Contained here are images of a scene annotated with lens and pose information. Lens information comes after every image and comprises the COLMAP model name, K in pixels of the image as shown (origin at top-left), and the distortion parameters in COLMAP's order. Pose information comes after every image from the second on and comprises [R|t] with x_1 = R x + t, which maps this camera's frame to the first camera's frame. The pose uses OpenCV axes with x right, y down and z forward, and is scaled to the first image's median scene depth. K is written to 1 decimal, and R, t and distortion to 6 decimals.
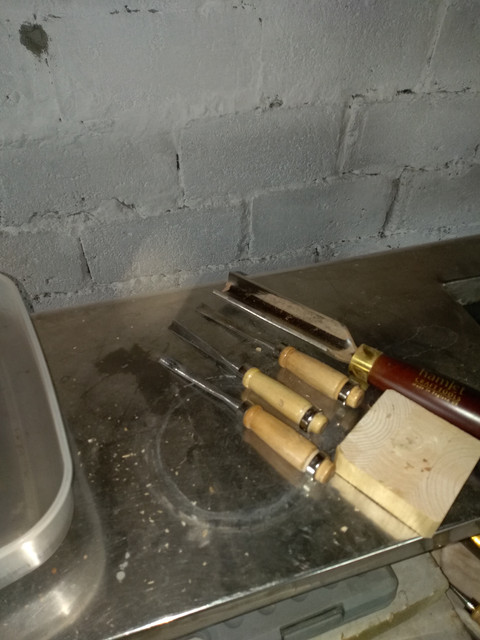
lens RADIAL K [[490.1, 0, 240.0], [0, 490.1, 320.0], [0, 0, 1]] dist [0.050135, -0.062427]
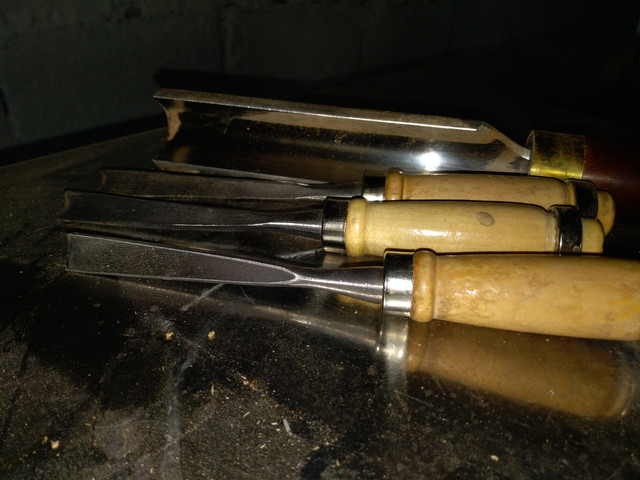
lens RADIAL K [[490.1, 0, 320.0], [0, 490.1, 240.0], [0, 0, 1]] dist [0.050135, -0.062427]
pose [[0.884110, -0.227472, 0.408173, -0.148074], [0.291912, 0.950956, -0.102326, 0.144078], [-0.364878, 0.209618, 0.907152, 0.610827]]
